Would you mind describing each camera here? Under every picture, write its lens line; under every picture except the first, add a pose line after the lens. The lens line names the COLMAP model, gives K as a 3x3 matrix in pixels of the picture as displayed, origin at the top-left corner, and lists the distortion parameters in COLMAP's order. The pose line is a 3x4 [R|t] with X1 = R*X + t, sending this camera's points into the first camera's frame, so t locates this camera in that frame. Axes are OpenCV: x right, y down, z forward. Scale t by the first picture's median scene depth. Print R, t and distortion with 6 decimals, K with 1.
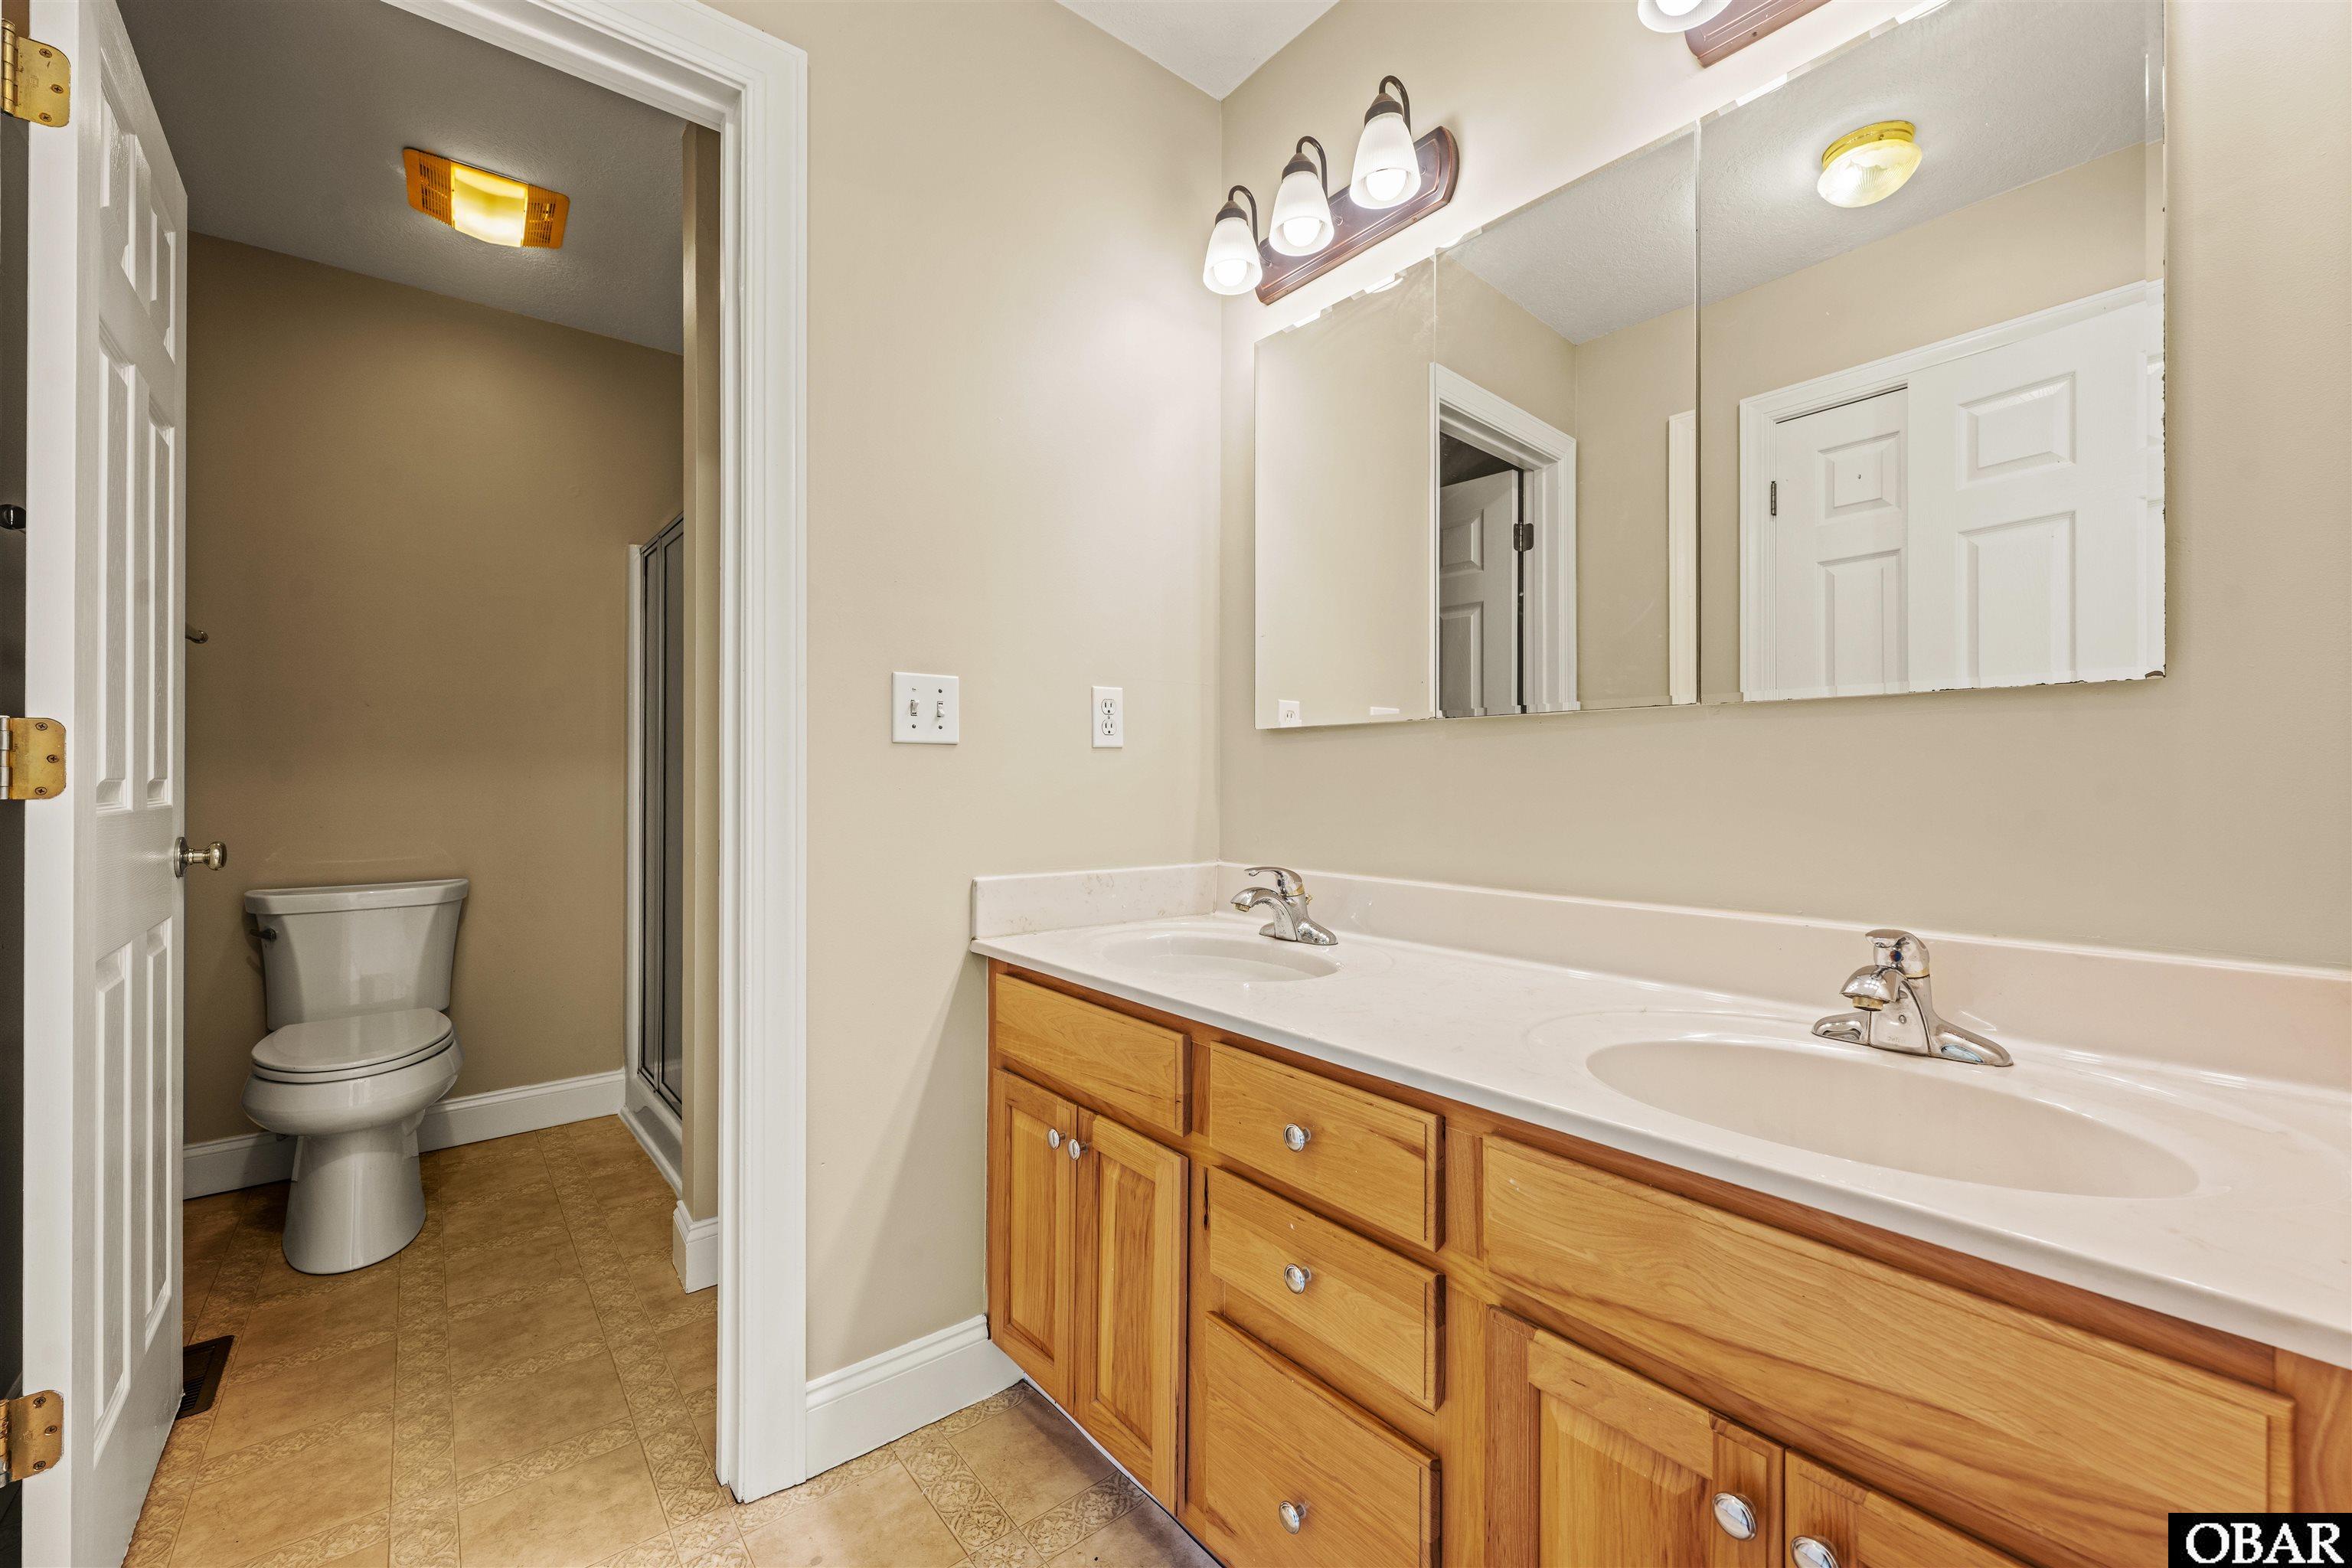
lens RADIAL K [[936.6, 0, 1170.5], [0, 936.6, 777.3], [0, 0, 1]] dist [0.001013, -0.000185]
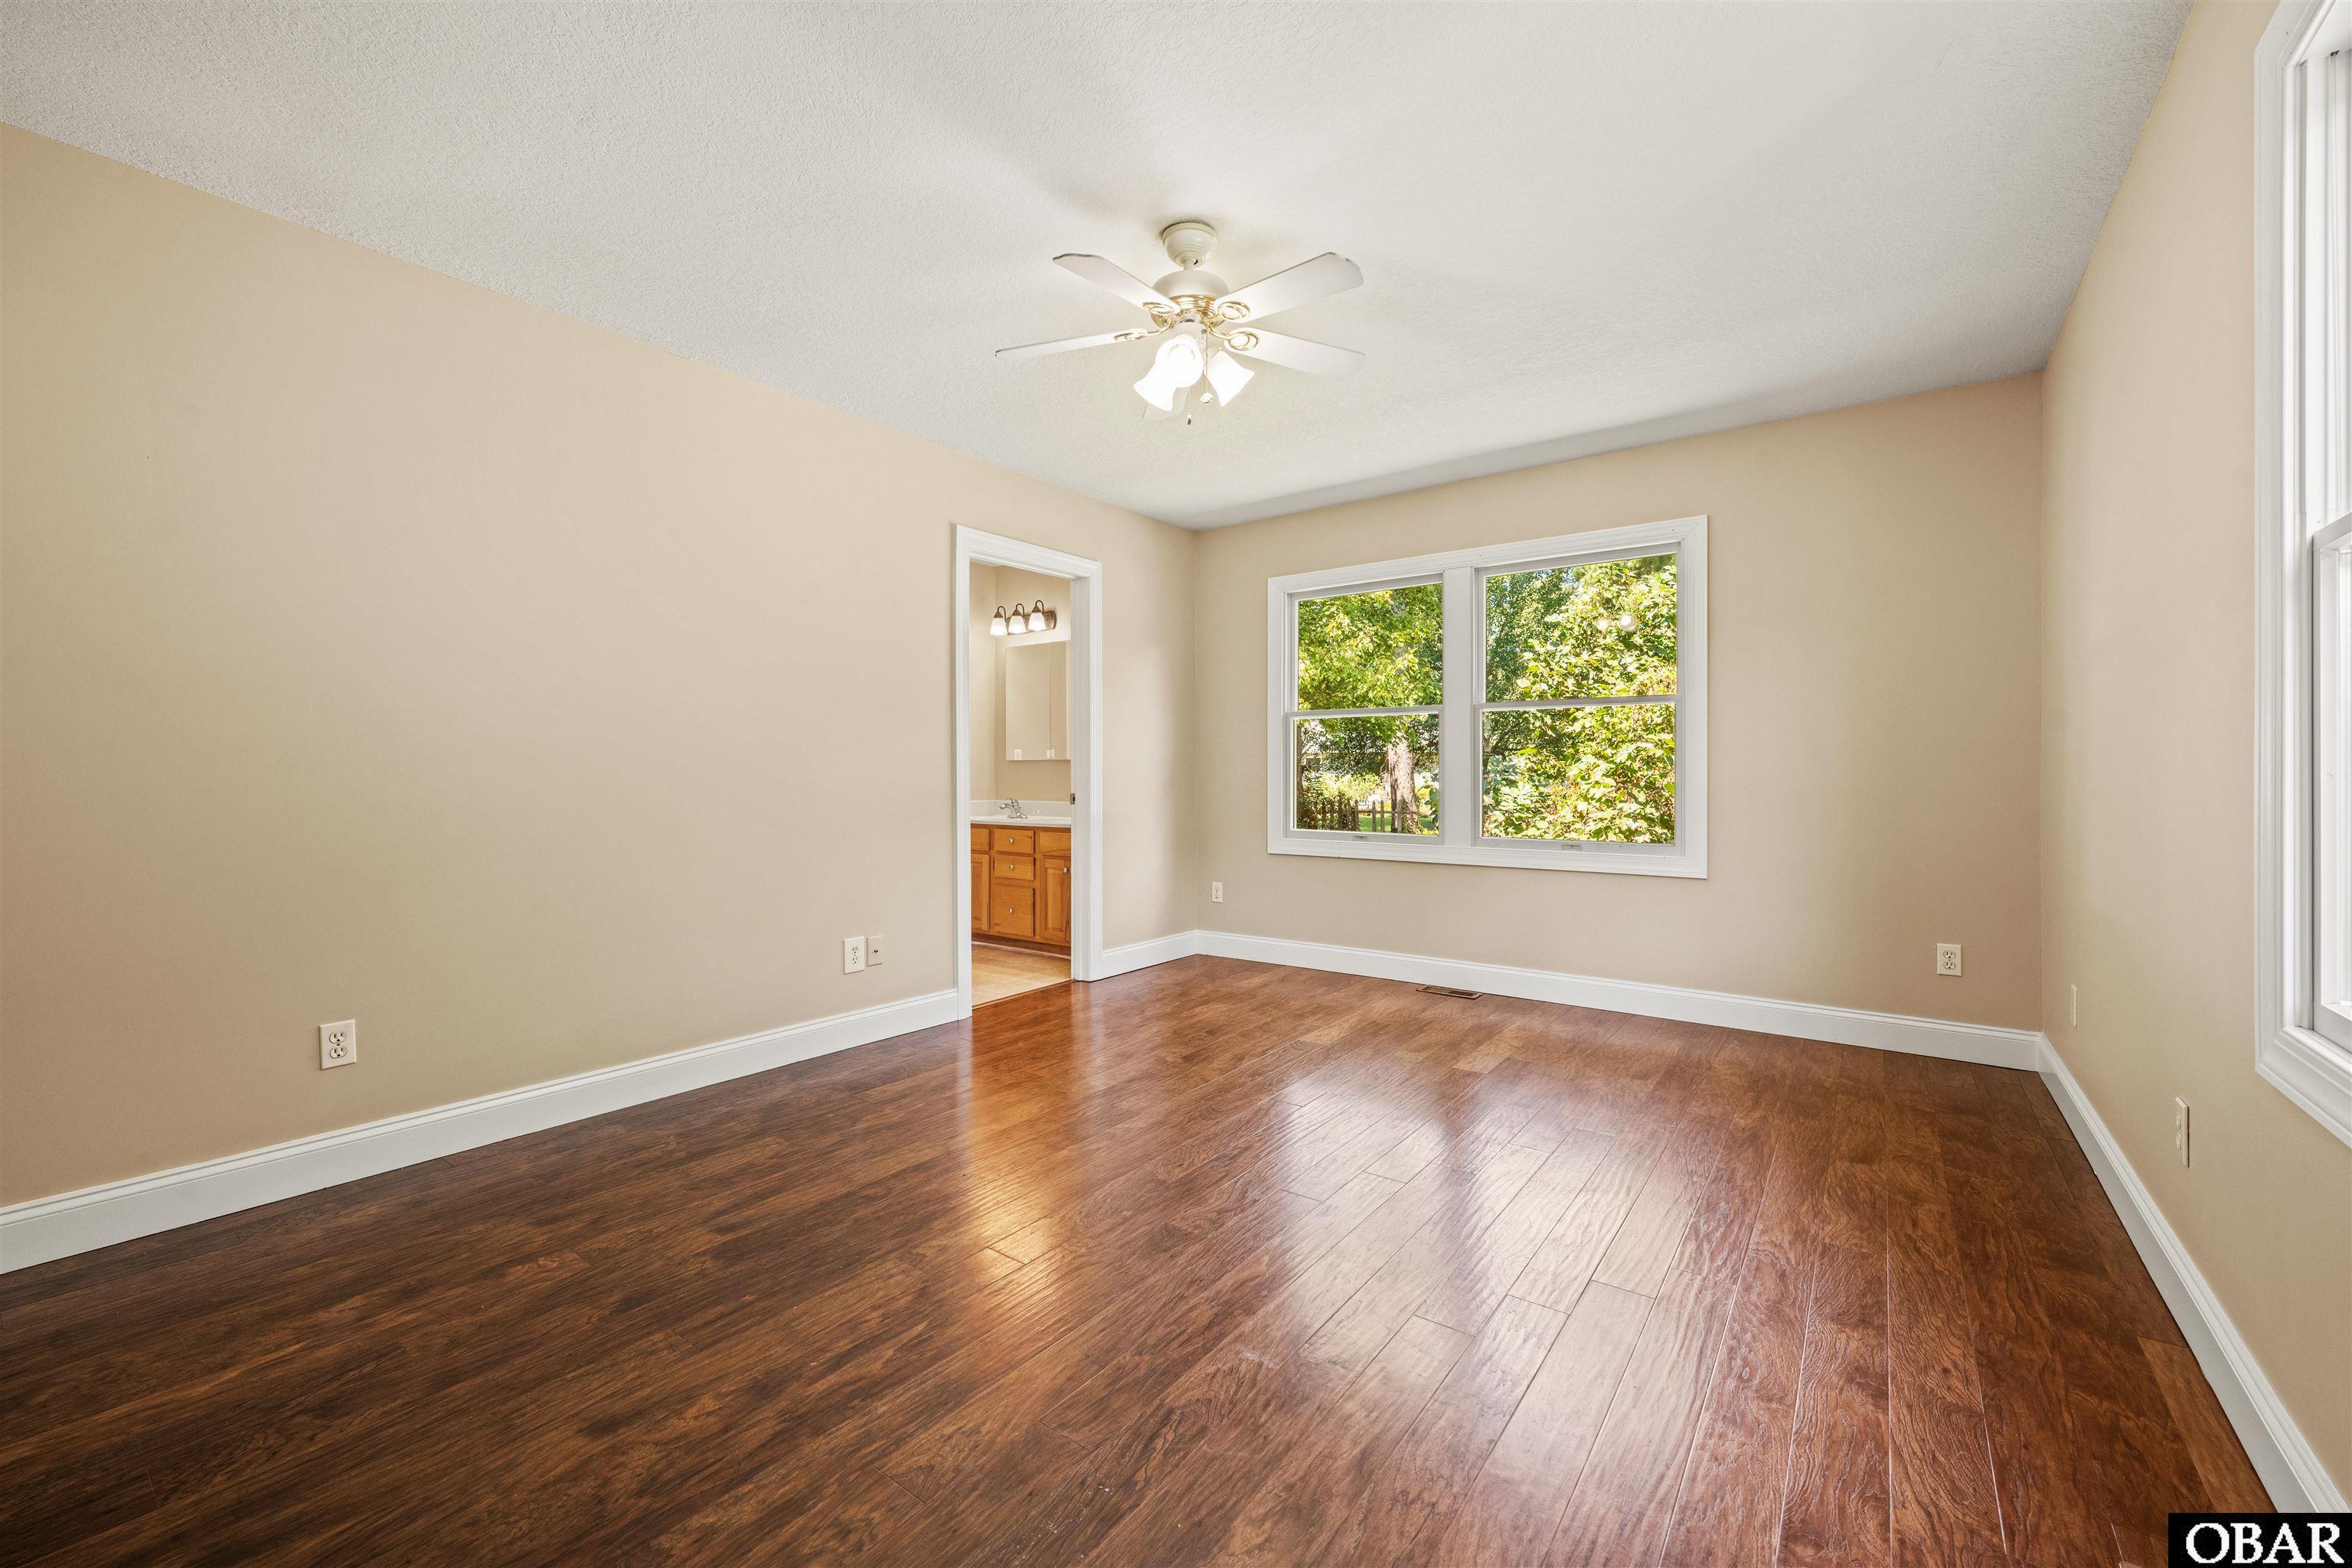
lens RADIAL K [[936.6, 0, 1177.7], [0, 936.6, 782.3], [0, 0, 1]] dist [0.001013, -0.000185]
pose [[0.972038, -0.010113, 0.234607, -0.172056], [0.009261, 0.999946, 0.004733, 0.027815], [-0.234642, -0.002428, 0.972079, -3.957248]]
